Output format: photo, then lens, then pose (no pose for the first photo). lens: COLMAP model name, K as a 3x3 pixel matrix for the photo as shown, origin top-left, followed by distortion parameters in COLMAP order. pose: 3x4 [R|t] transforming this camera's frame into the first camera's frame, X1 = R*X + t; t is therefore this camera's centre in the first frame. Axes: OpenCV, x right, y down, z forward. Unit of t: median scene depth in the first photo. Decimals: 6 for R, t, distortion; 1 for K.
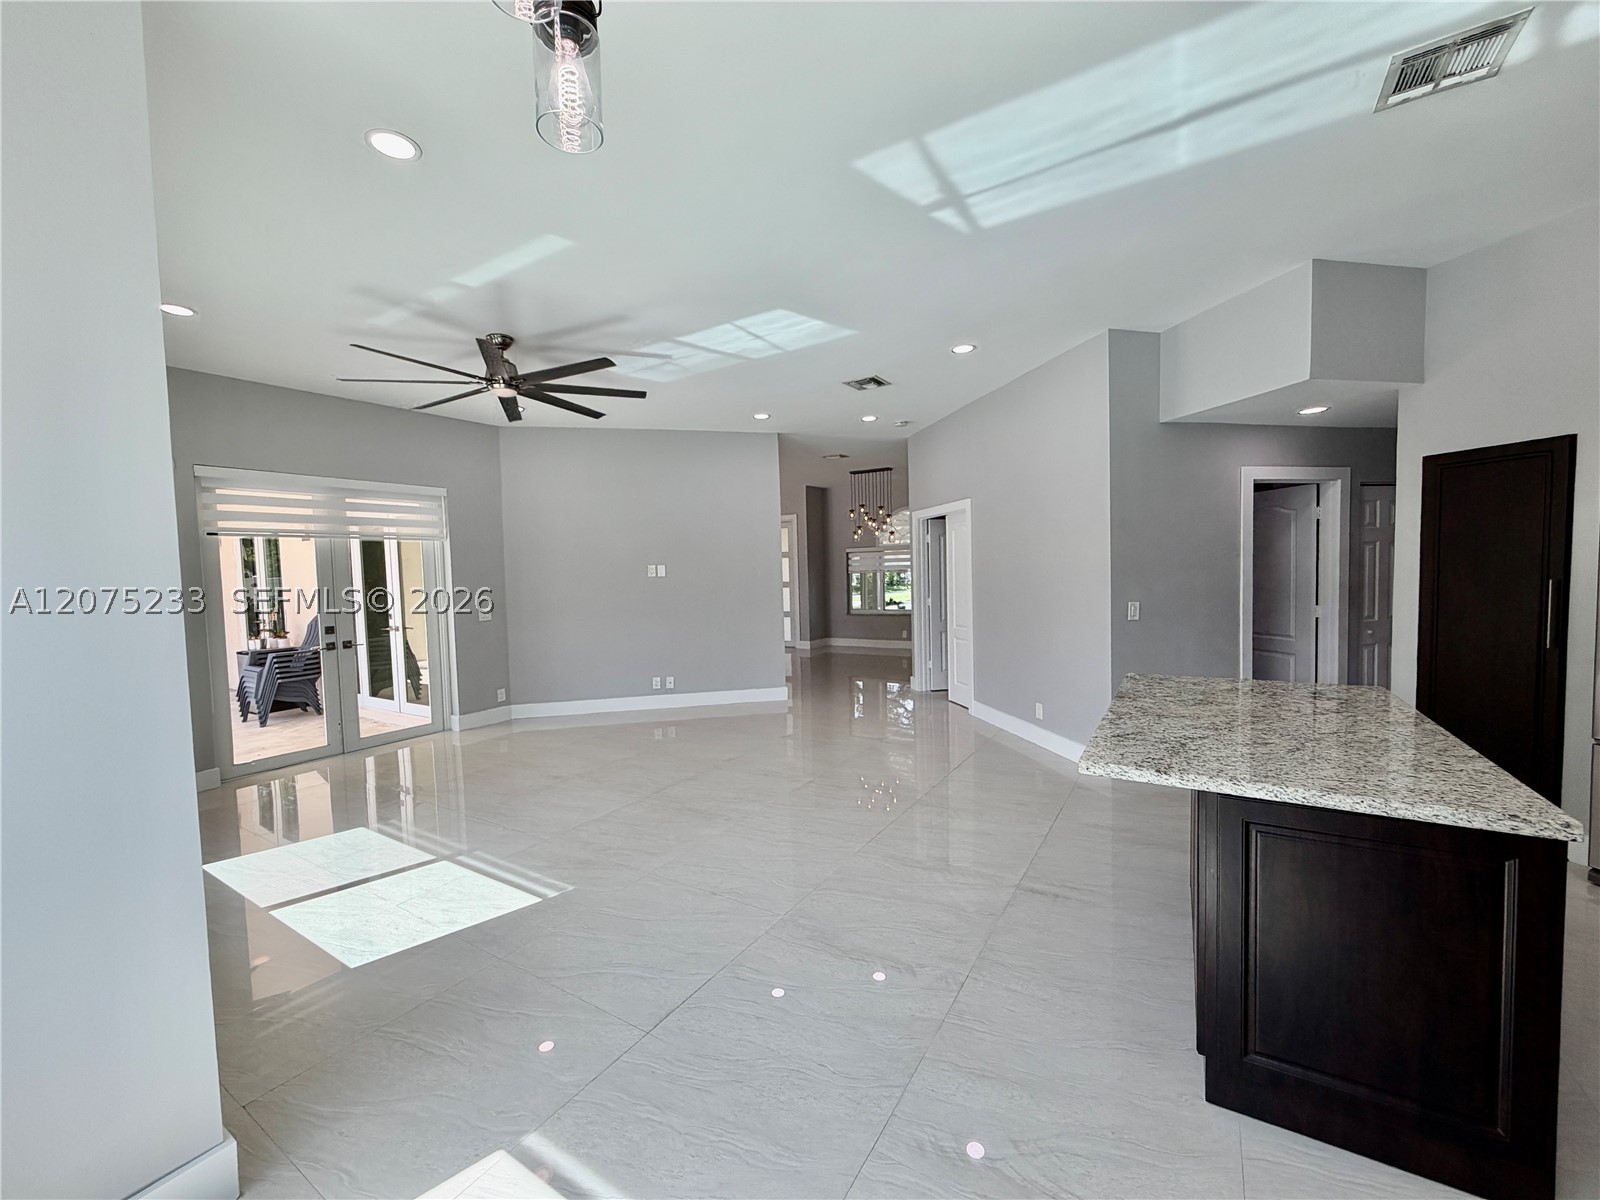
lens RADIAL K [[637.9, 0, 798.8], [0, 637.9, 595.6], [0, 0, 1]] dist [0.000692, -0.000916]
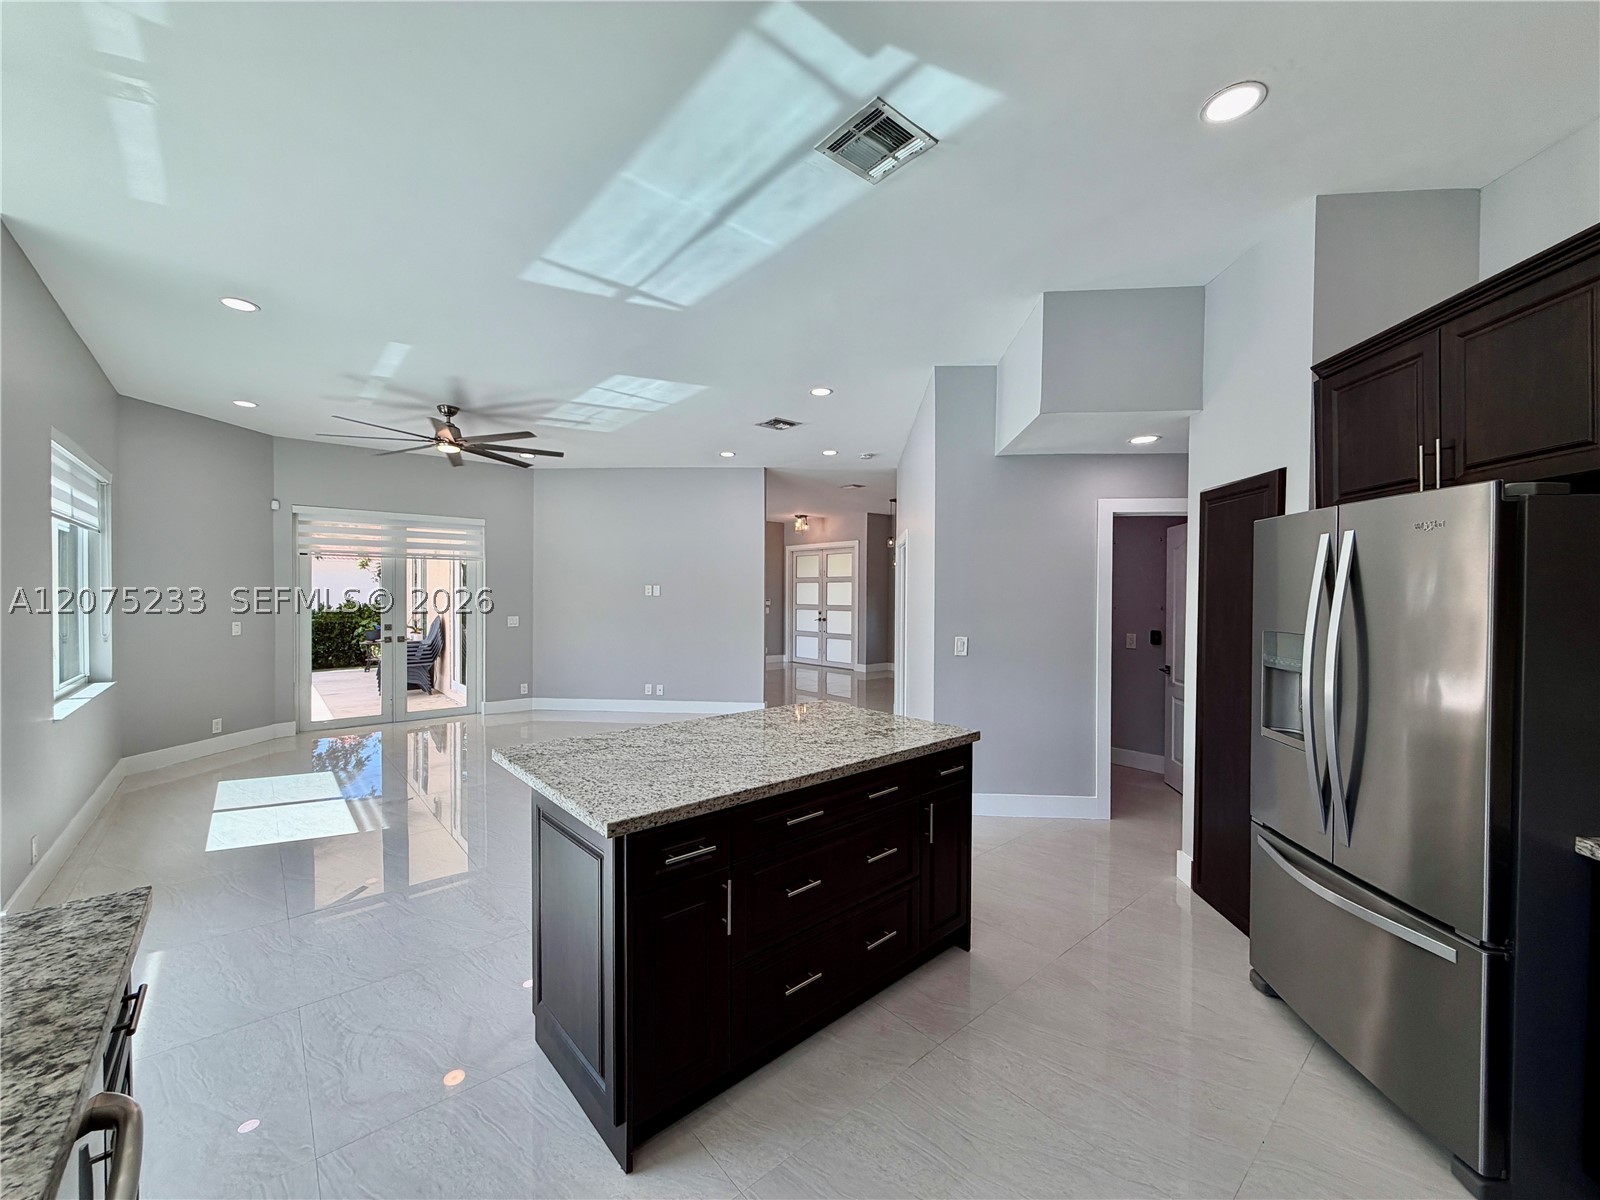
lens RADIAL K [[637.9, 0, 800.5], [0, 637.9, 591.5], [0, 0, 1]] dist [0.000692, -0.000916]
pose [[0.955126, 0.032598, -0.294401, 0.561090], [-0.044541, 0.998430, -0.033951, -0.015529], [0.292832, 0.045540, 0.955079, -0.018992]]
